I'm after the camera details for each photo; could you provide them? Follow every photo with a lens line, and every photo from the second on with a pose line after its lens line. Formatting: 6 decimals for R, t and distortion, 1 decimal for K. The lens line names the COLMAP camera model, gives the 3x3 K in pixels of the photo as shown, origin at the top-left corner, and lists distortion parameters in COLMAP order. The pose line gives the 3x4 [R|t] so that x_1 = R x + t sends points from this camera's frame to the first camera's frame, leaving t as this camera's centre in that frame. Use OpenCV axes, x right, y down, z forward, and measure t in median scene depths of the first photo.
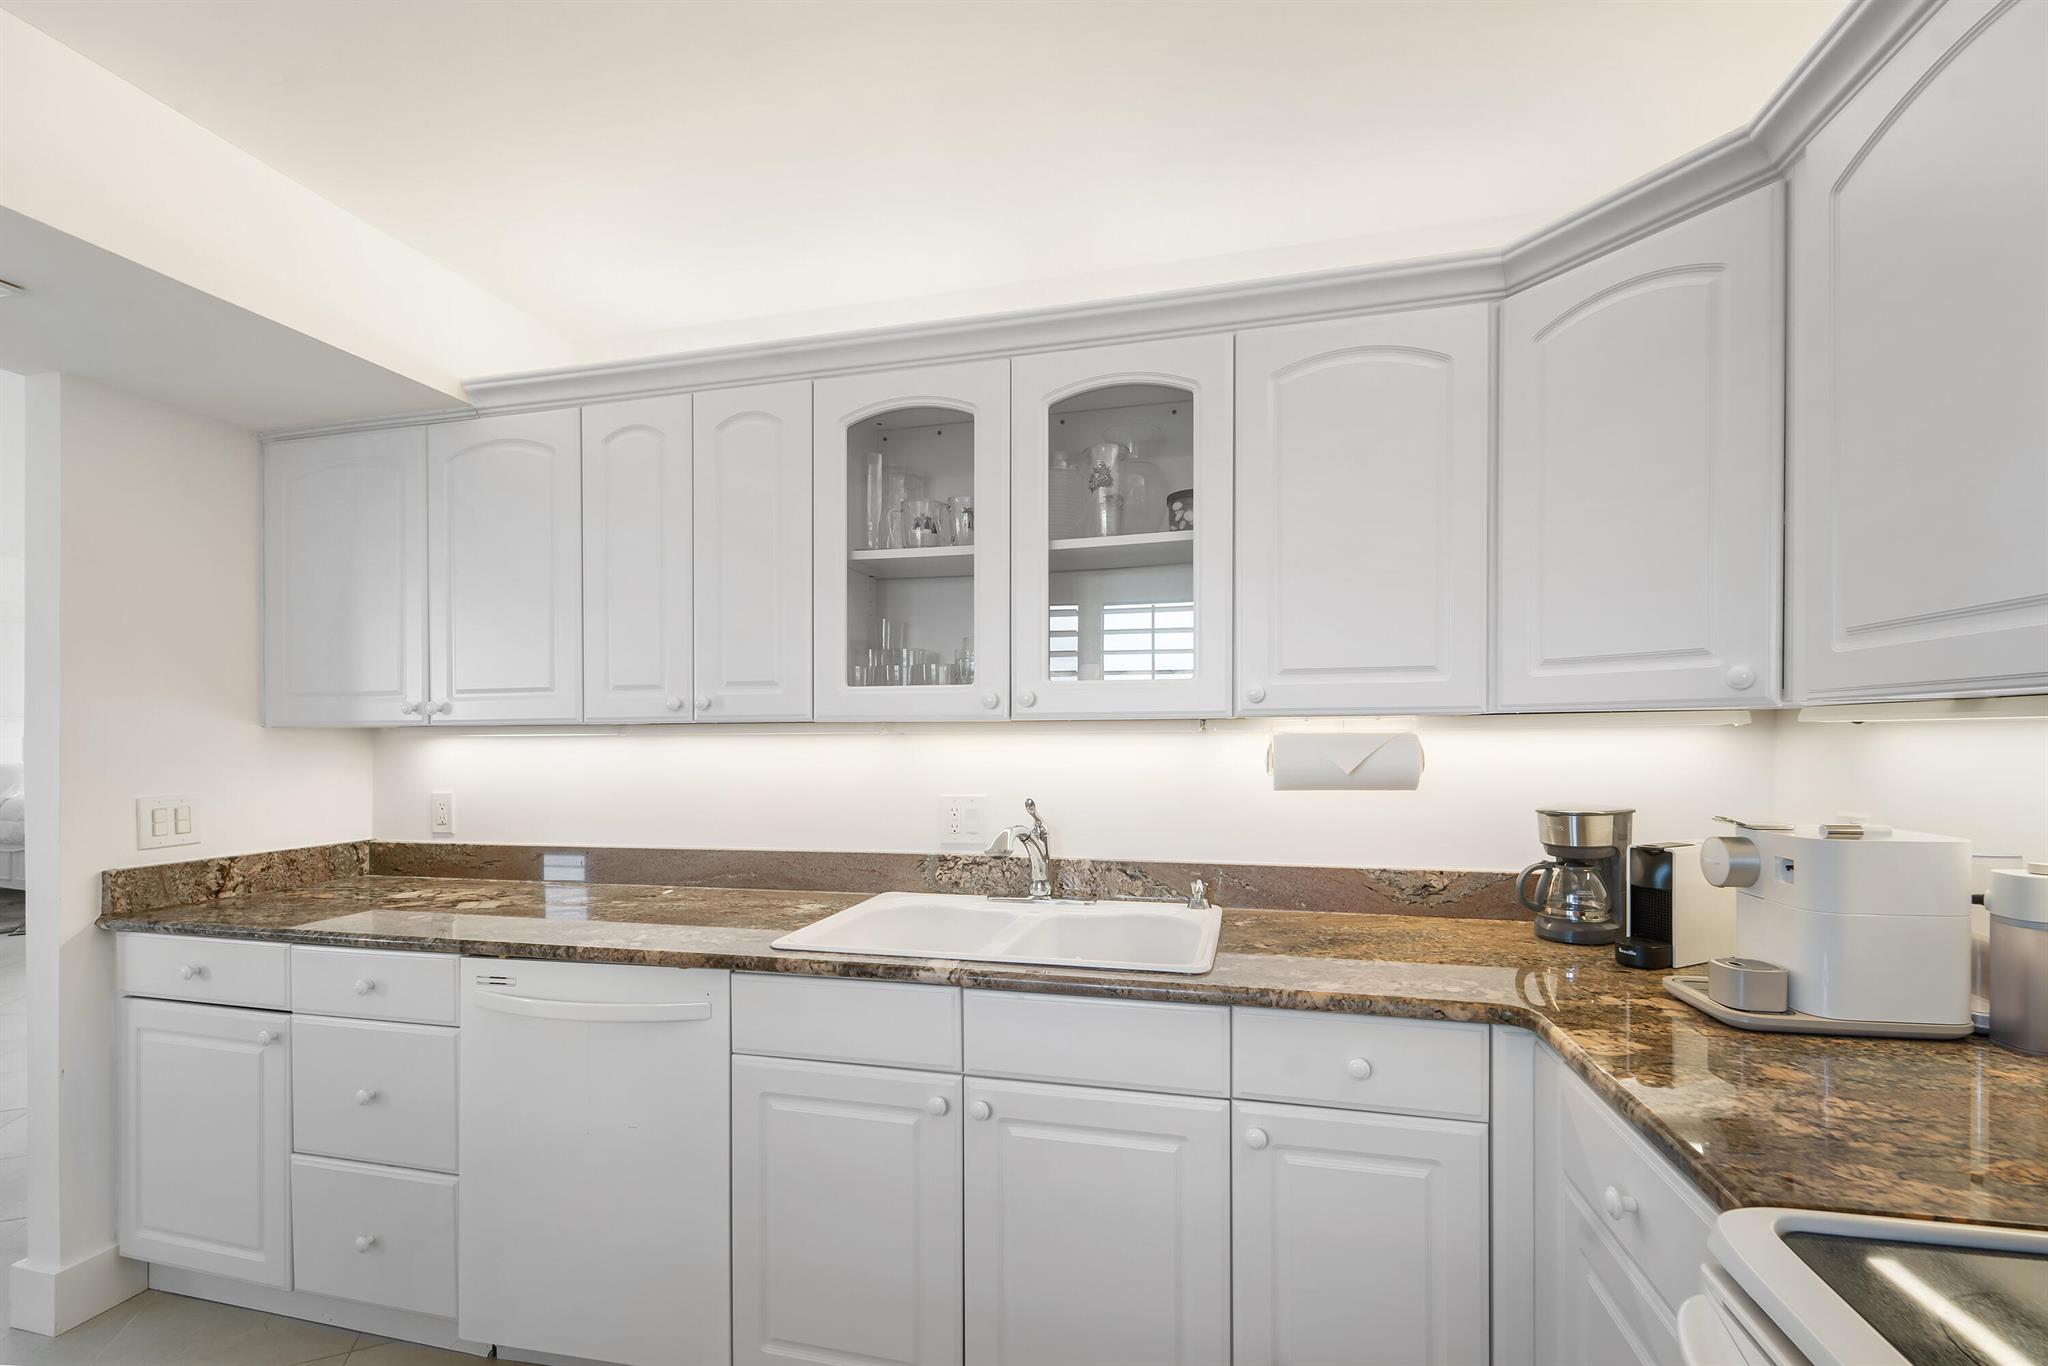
lens RADIAL K [[835.1, 0, 1043.2], [0, 835.1, 739.2], [0, 0, 1]] dist [-0.012944, -0.001097]
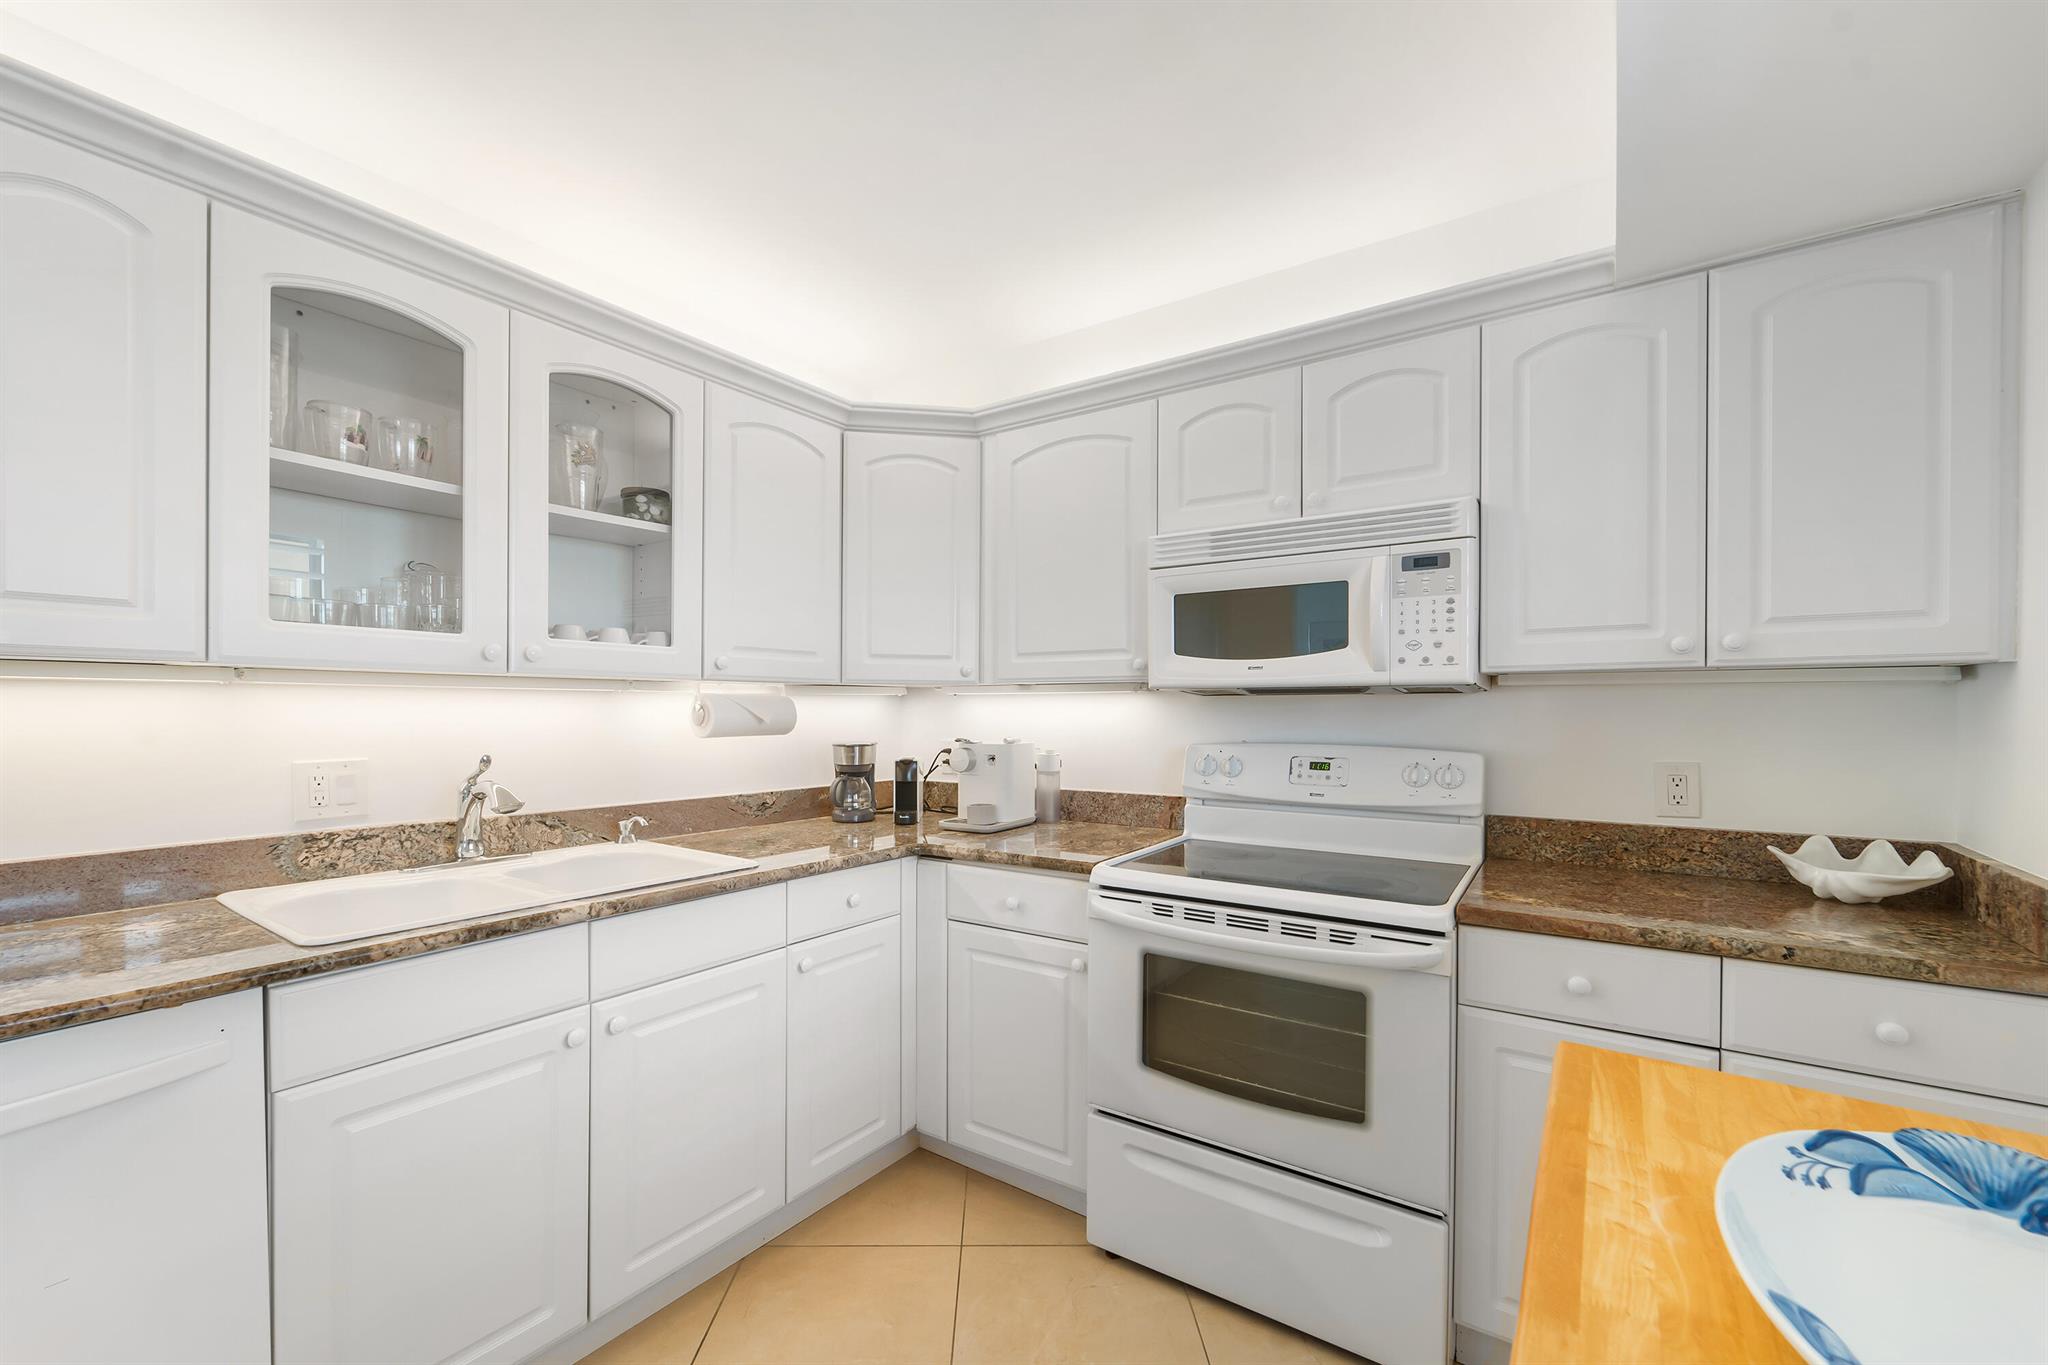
lens RADIAL K [[835.1, 0, 1005.6], [0, 835.1, 707.7], [0, 0, 1]] dist [-0.012944, -0.001097]
pose [[0.372559, 0.008768, 0.927967, -0.726904], [-0.003690, 0.999961, -0.007967, 0.022973], [-0.928001, -0.000456, 0.372577, 0.083042]]
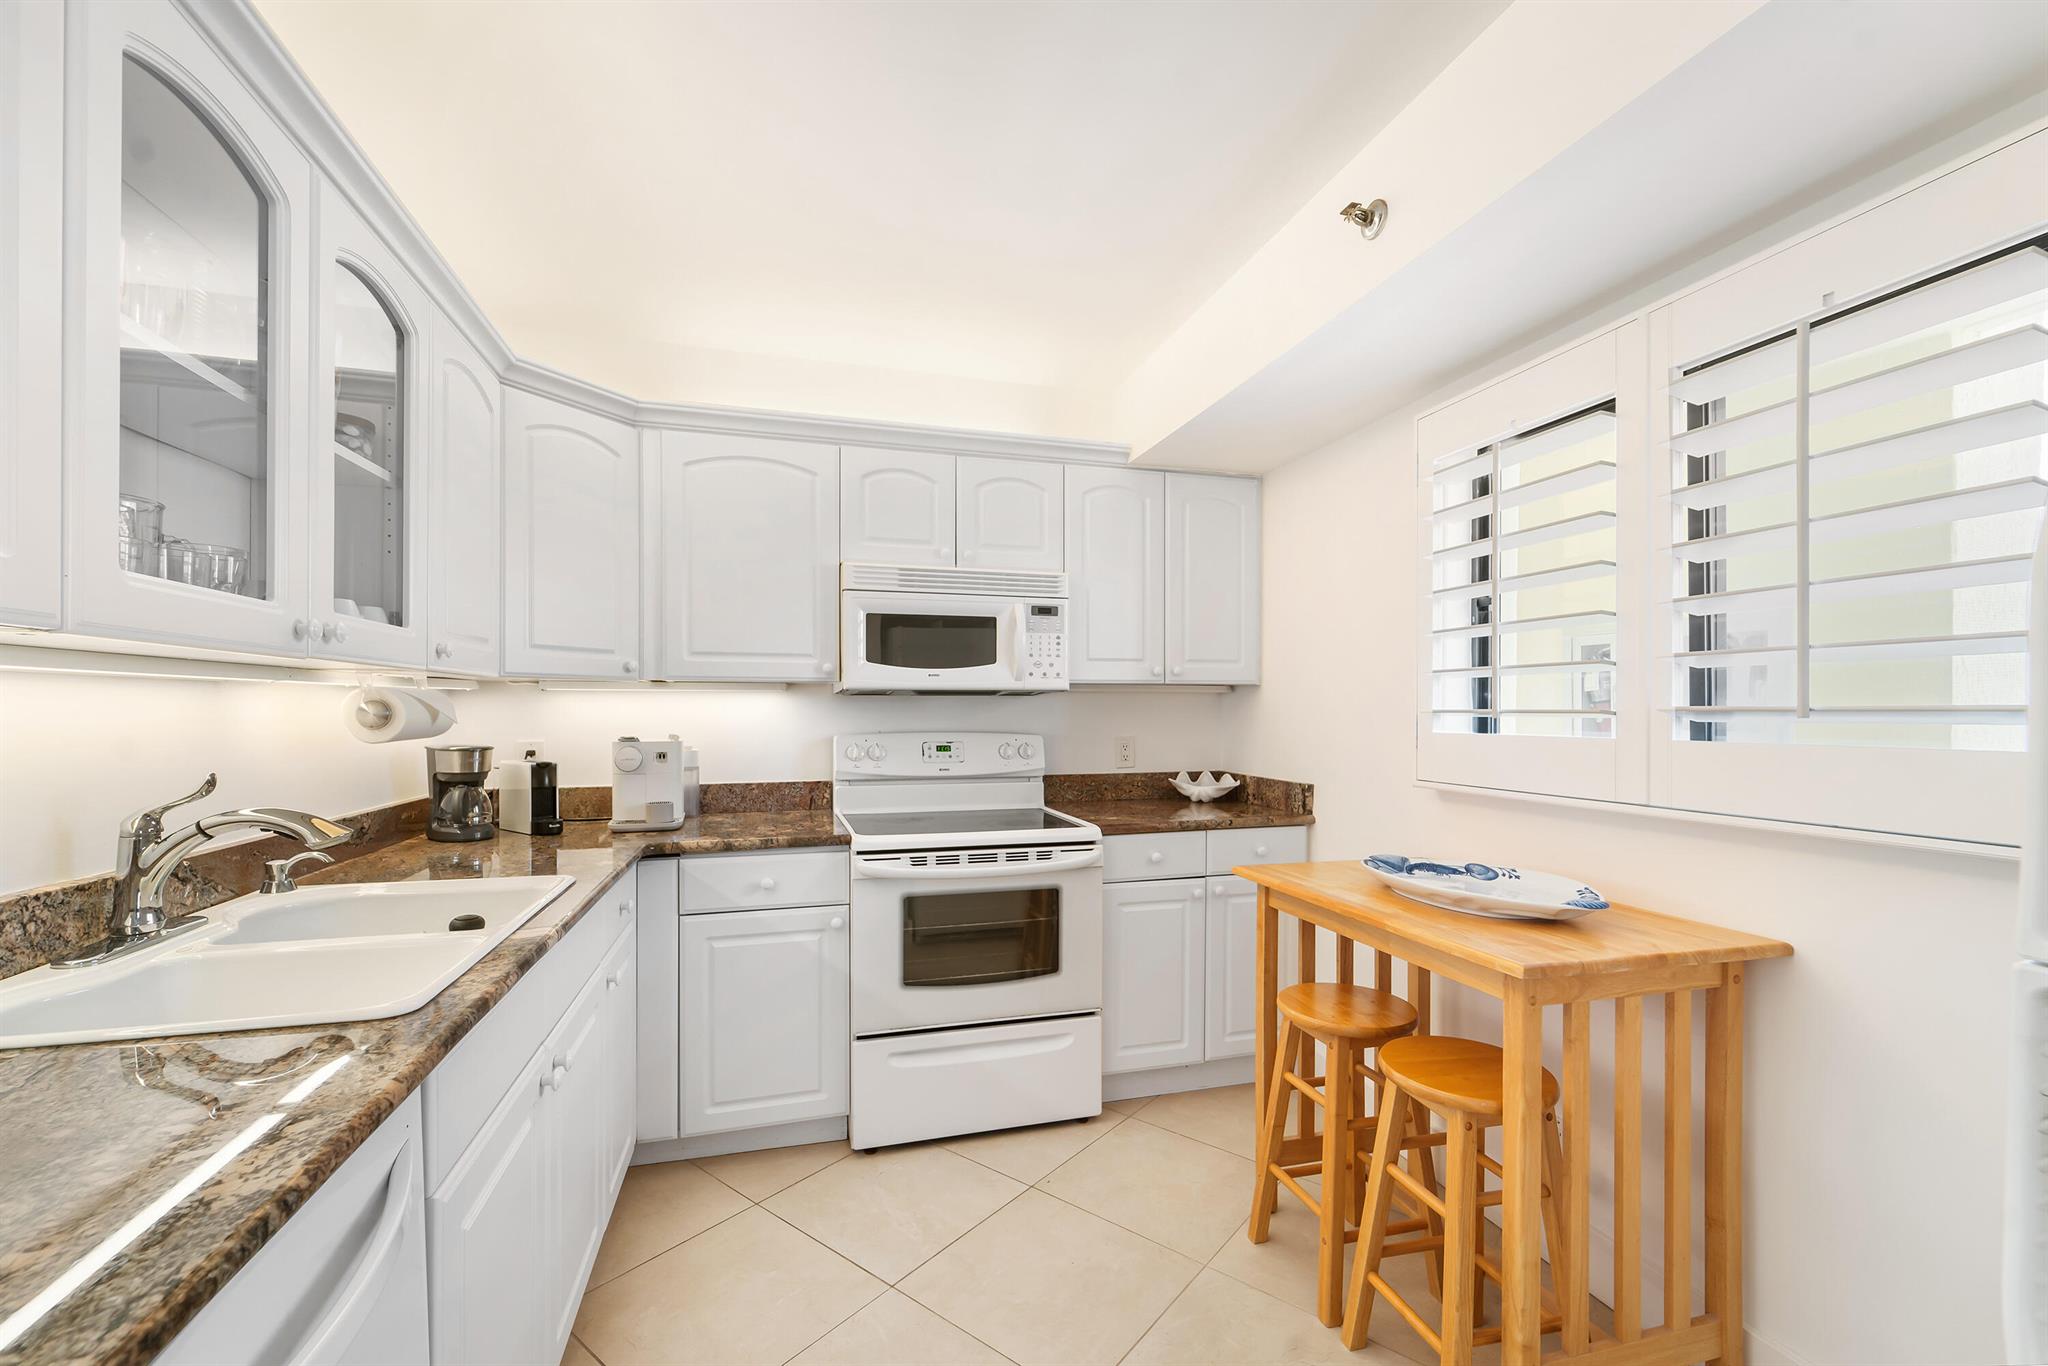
lens RADIAL K [[835.1, 0, 1023.7], [0, 835.1, 702.9], [0, 0, 1]] dist [-0.012944, -0.001097]
pose [[-0.490618, 0.012298, 0.871288, -0.943922], [0.003541, 0.999920, -0.012119, 0.027576], [-0.871368, -0.002861, -0.490622, 0.786929]]
